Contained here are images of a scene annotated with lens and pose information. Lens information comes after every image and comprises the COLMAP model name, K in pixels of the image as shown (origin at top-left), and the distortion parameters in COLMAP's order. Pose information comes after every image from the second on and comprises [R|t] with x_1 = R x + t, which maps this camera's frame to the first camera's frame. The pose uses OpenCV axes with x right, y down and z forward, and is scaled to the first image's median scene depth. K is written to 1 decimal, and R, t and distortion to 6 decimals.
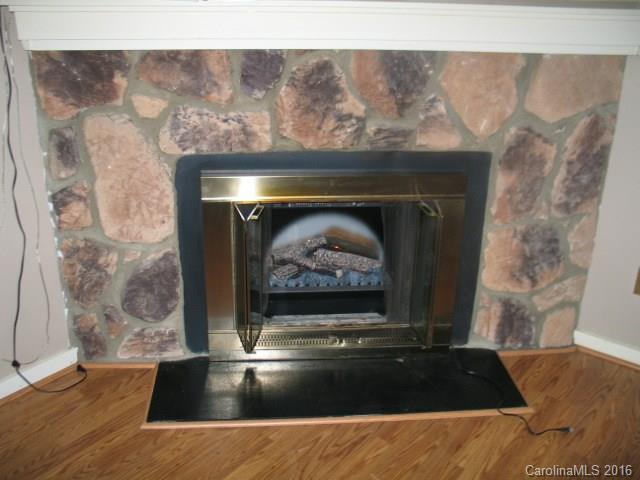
lens RADIAL K [[656.9, 0, 319.5], [0, 656.9, 240.8], [0, 0, 1]] dist [-0.111238, 0.000000]
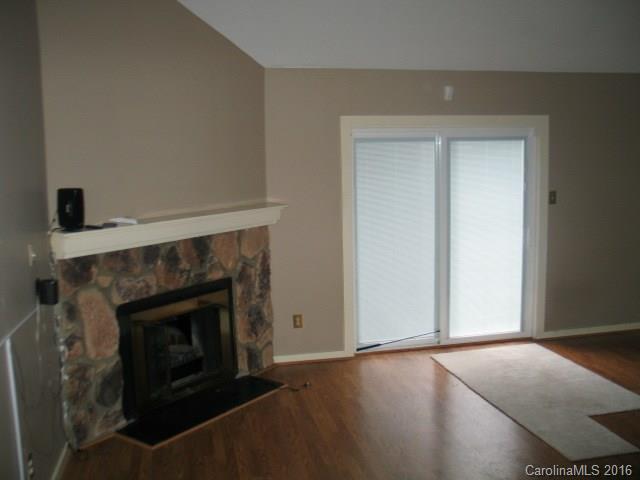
lens RADIAL K [[656.9, 0, 320.3], [0, 656.9, 240.1], [0, 0, 1]] dist [-0.111238, 0.000000]
pose [[0.641914, -0.133093, 0.755137, -1.206300], [0.329768, 0.937010, -0.115176, 0.098601], [-0.692242, 0.322953, 0.645370, -0.655645]]
